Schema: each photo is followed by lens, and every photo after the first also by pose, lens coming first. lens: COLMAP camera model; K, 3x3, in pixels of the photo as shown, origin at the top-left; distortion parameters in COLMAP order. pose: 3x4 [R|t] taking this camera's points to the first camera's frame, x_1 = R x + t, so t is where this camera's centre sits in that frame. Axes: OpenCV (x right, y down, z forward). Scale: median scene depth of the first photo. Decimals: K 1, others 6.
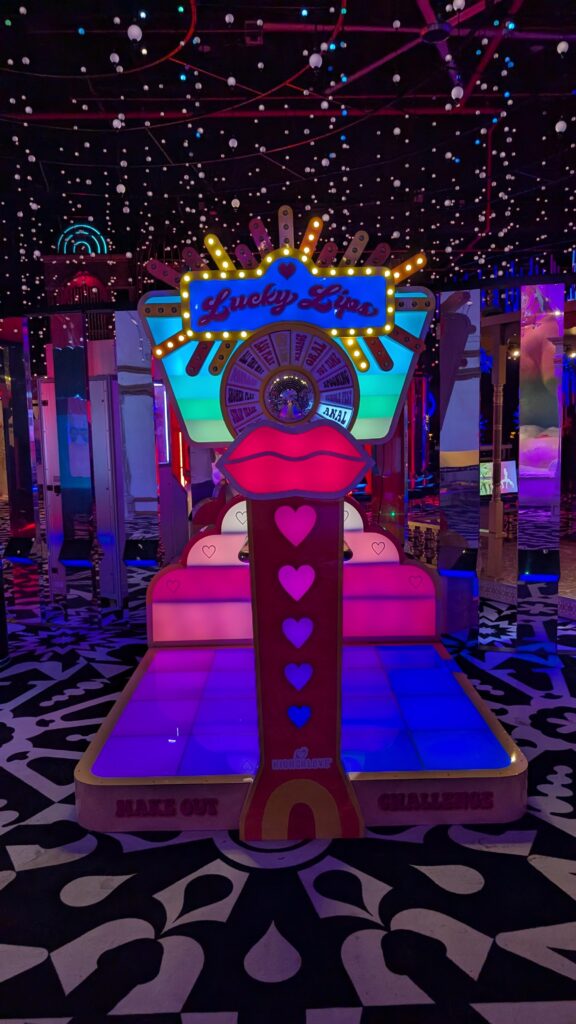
lens RADIAL K [[748.5, 0, 288.0], [0, 748.5, 512.0], [0, 0, 1]] dist [0.000196, 0.000024]
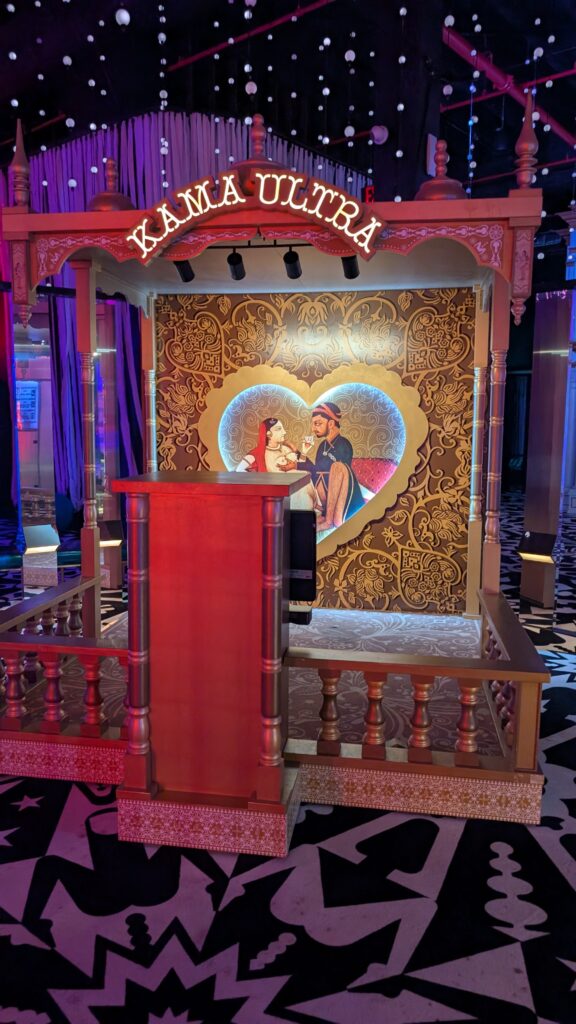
lens RADIAL K [[748.5, 0, 288.0], [0, 748.5, 512.0], [0, 0, 1]] dist [0.000196, 0.000024]
pose [[-0.760171, -0.068449, 0.646107, -0.574343], [0.087063, 0.974736, 0.205696, -0.127005], [-0.643863, 0.212616, -0.735006, 1.236727]]
